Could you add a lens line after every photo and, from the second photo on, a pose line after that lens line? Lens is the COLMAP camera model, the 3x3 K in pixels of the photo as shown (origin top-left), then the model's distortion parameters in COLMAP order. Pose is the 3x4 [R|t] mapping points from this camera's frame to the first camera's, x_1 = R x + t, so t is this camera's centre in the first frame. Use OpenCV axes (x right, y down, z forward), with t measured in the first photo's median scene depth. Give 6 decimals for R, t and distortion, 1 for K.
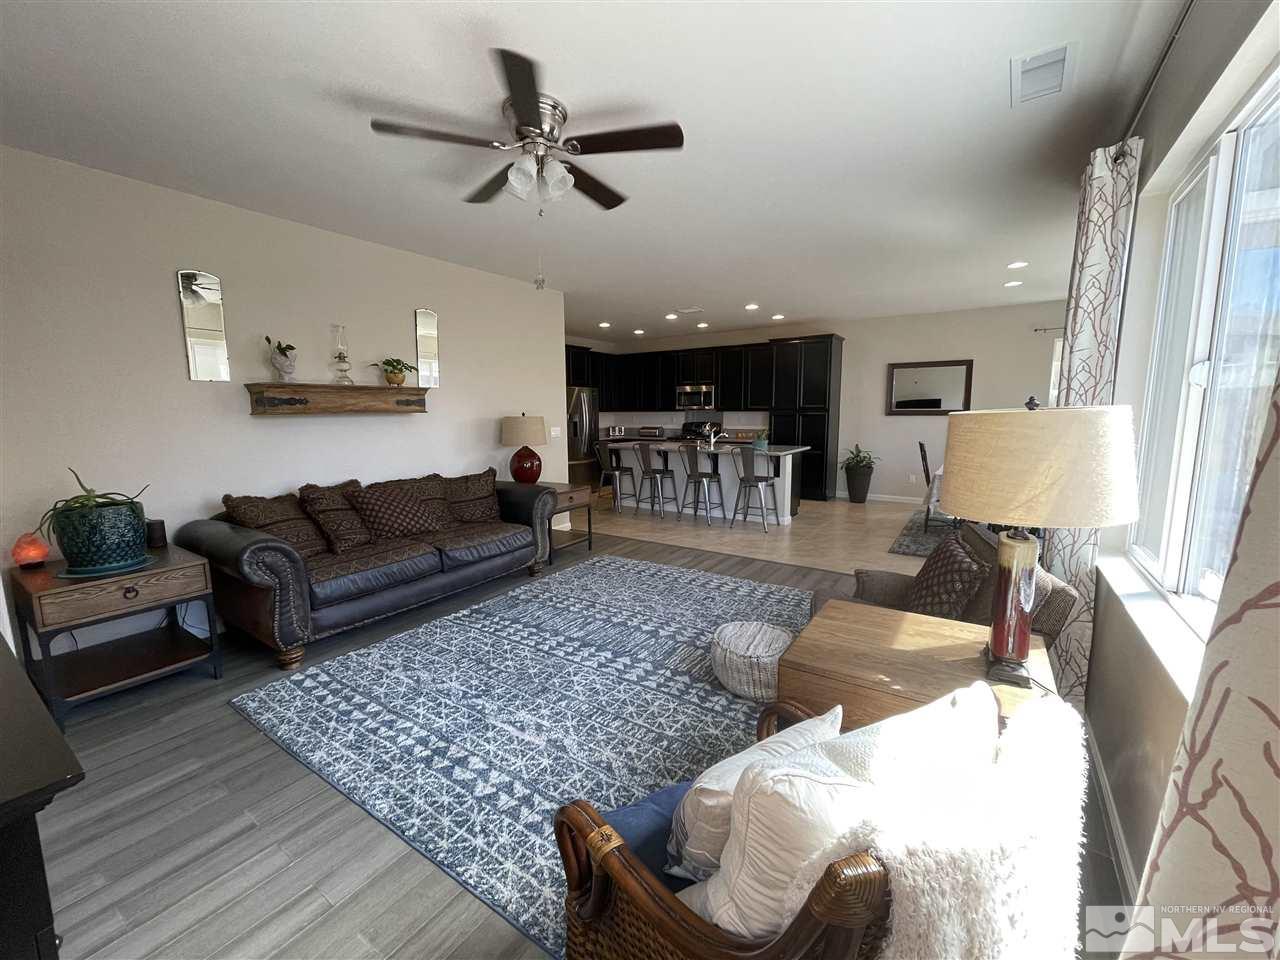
lens RADIAL K [[513.3, 0, 641.7], [0, 513.3, 477.8], [0, 0, 1]] dist [-0.001914, 0.000352]
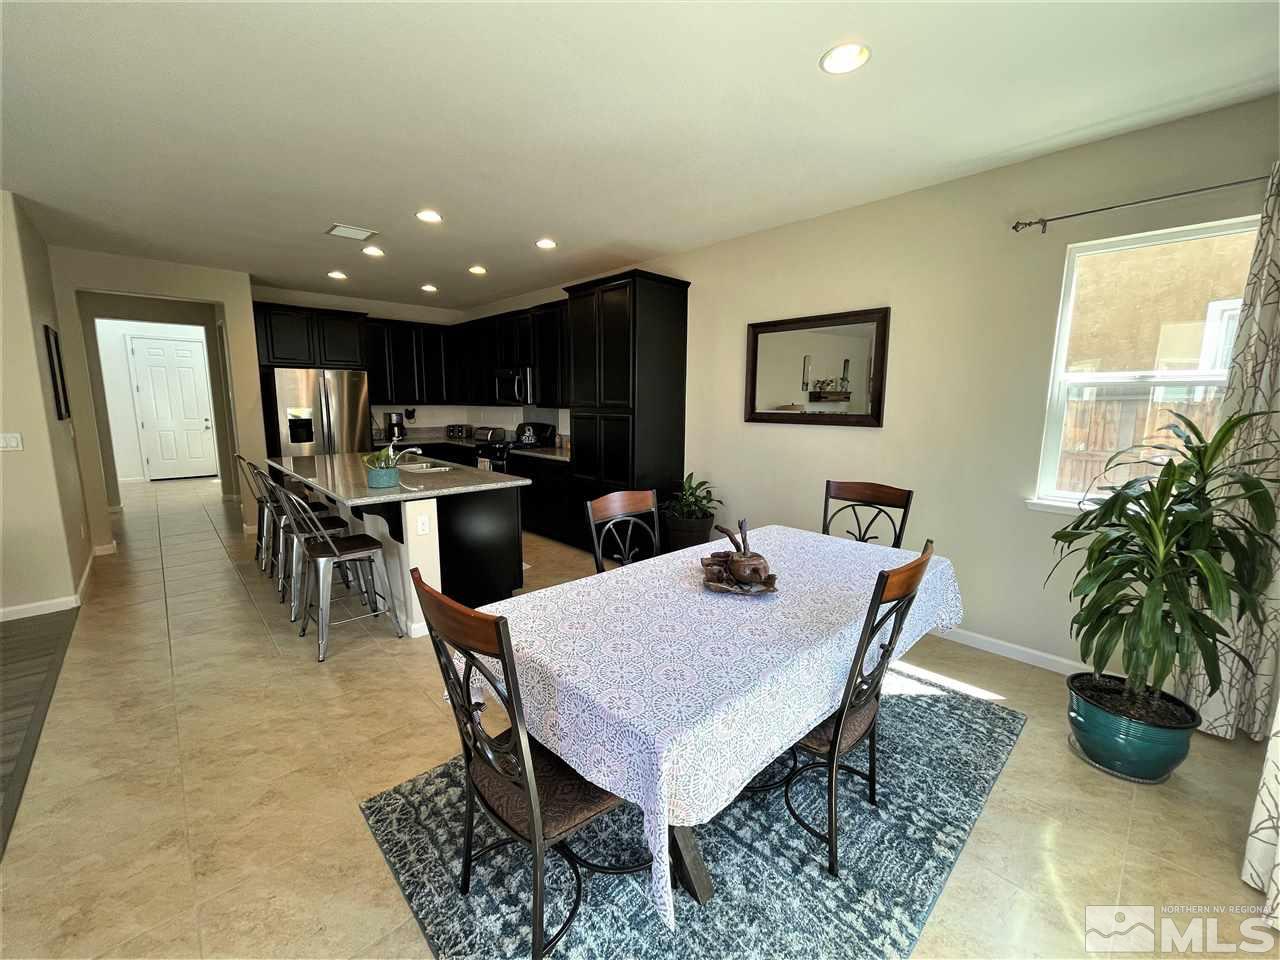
lens RADIAL K [[513.3, 0, 634.5], [0, 513.3, 481.6], [0, 0, 1]] dist [-0.001914, 0.000352]
pose [[0.975071, 0.052538, -0.215582, 0.911108], [-0.047202, 0.998440, 0.029830, -0.134558], [0.216813, -0.018910, 0.976030, 0.854196]]
